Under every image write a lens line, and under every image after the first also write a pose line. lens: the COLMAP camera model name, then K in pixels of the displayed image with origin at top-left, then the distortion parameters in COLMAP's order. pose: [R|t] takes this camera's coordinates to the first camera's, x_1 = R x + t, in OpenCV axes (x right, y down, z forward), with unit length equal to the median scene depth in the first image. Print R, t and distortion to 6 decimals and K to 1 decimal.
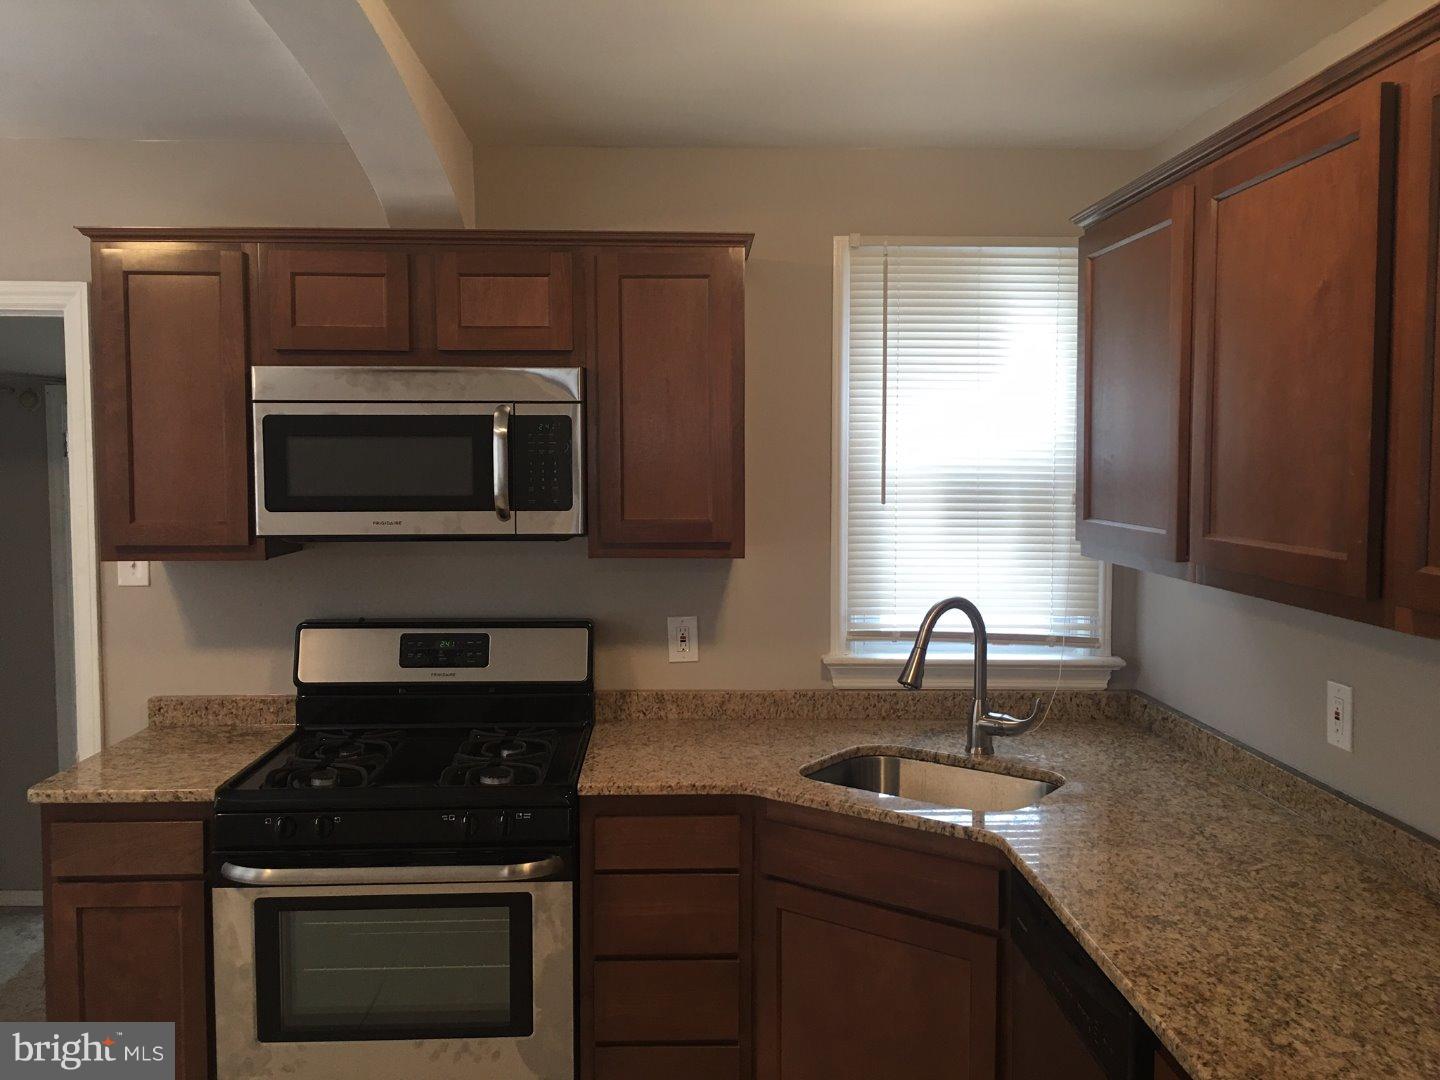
lens RADIAL K [[1219.6, 0, 712.3], [0, 1219.6, 537.2], [0, 0, 1]] dist [0.065064, -0.076841]
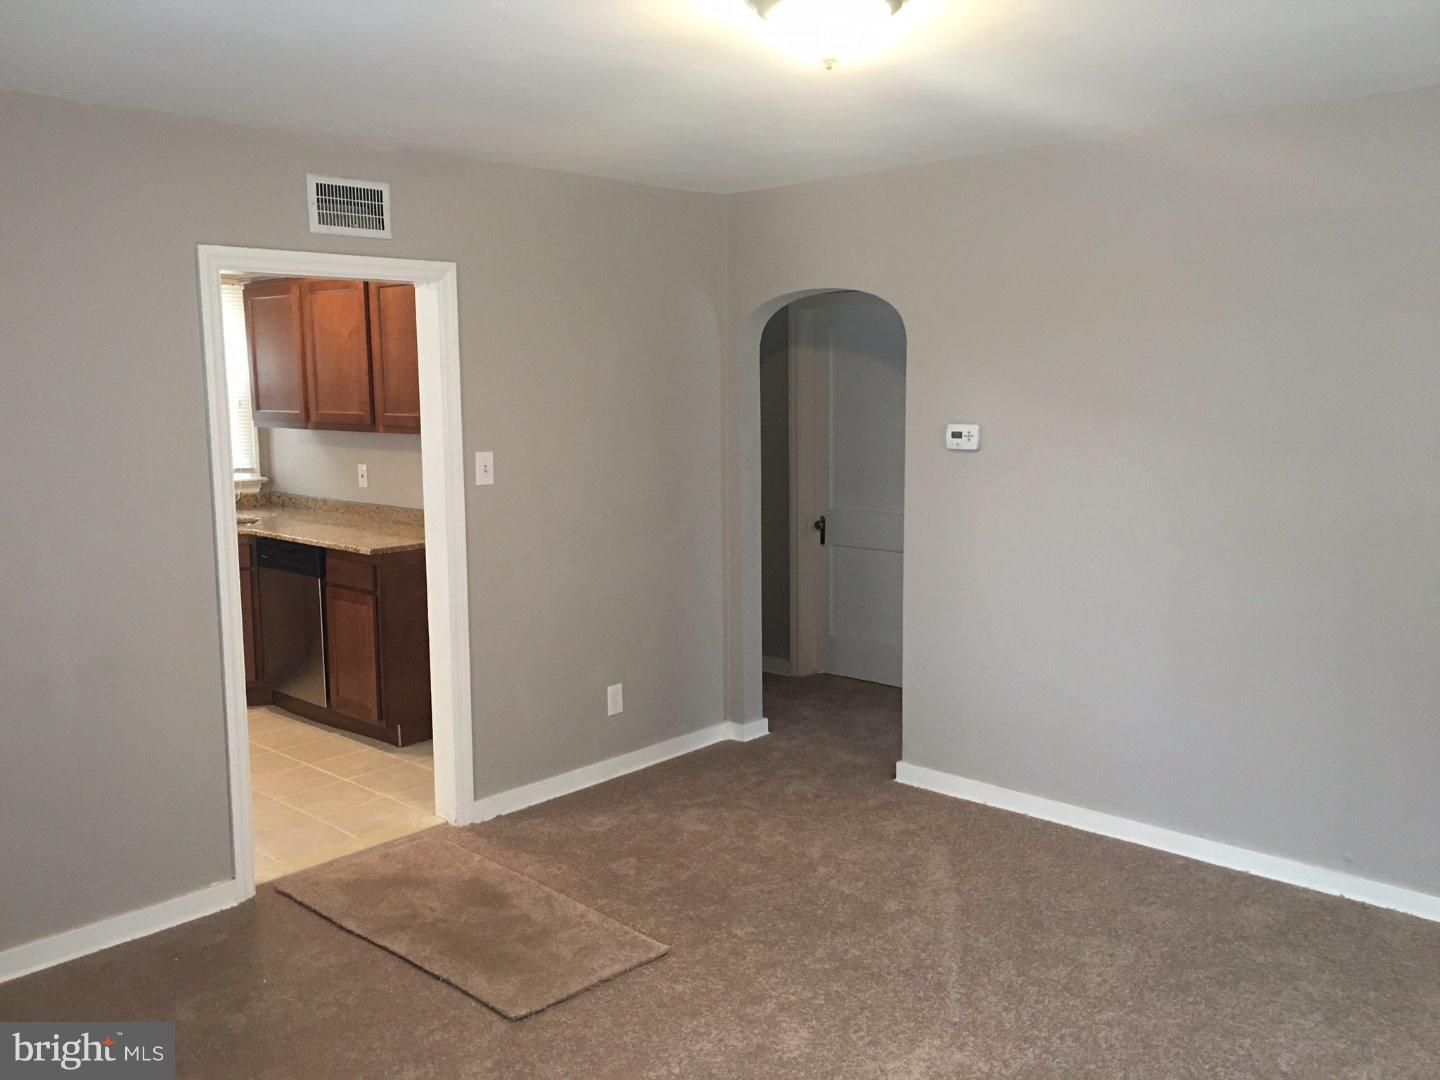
lens RADIAL K [[1219.6, 0, 715.5], [0, 1219.6, 526.6], [0, 0, 1]] dist [0.065064, -0.076841]
pose [[0.709306, -0.091630, 0.698920, -0.728652], [0.053979, 0.995665, 0.075752, 0.075198], [-0.702831, -0.016004, 0.711177, -1.278744]]
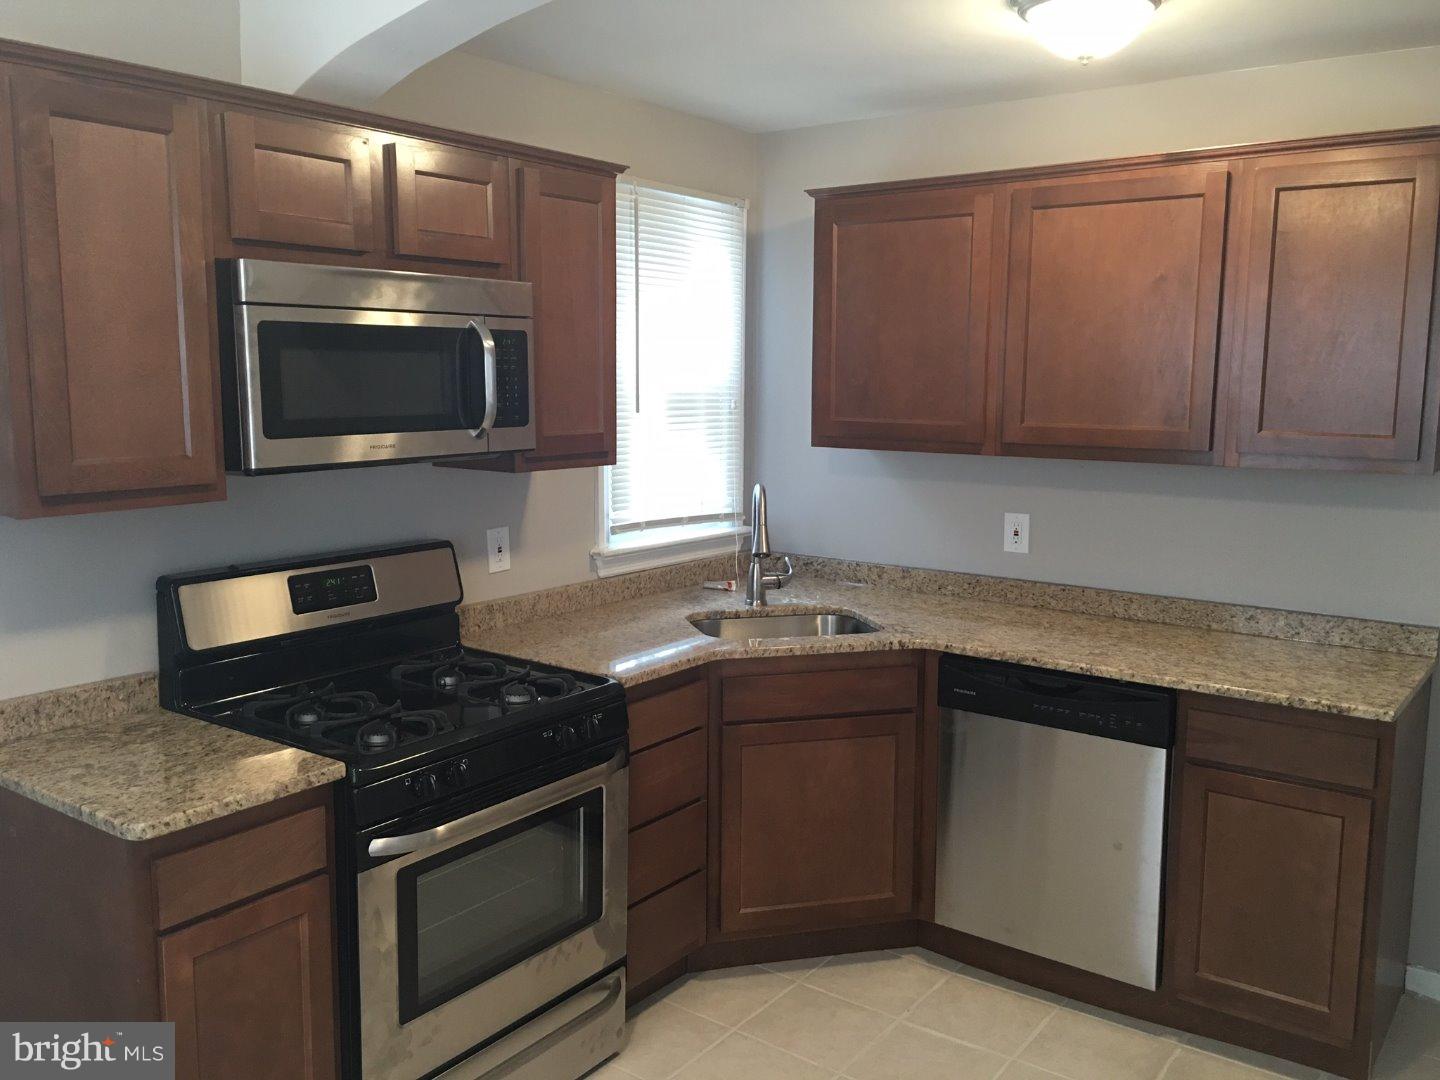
lens RADIAL K [[1219.6, 0, 710.7], [0, 1219.6, 537.9], [0, 0, 1]] dist [0.065064, -0.076841]
pose [[0.621811, -0.104863, 0.776115, -0.827909], [0.046719, 0.994197, 0.096898, -0.020876], [-0.781773, -0.023993, 0.623102, 0.251933]]
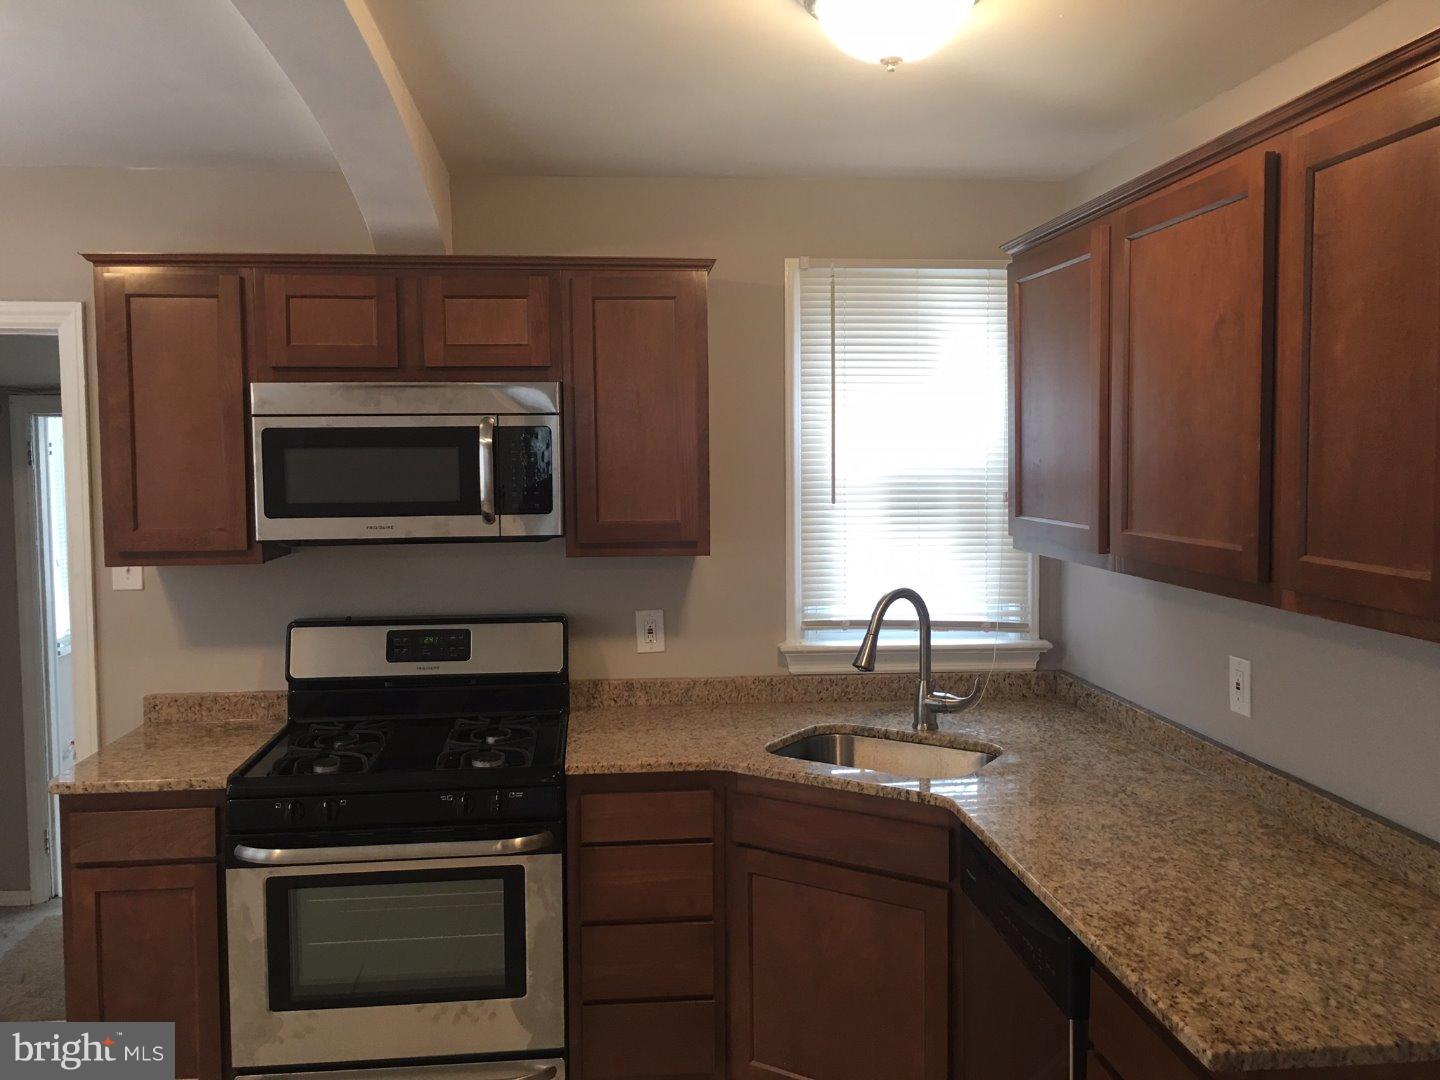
lens RADIAL K [[1219.6, 0, 707.9], [0, 1219.6, 528.1], [0, 0, 1]] dist [0.065064, -0.076841]
pose [[0.998107, -0.012665, 0.060181, -0.042823], [0.012909, 0.999910, -0.003666, -0.003461], [-0.060129, 0.004436, 0.998181, -0.092883]]
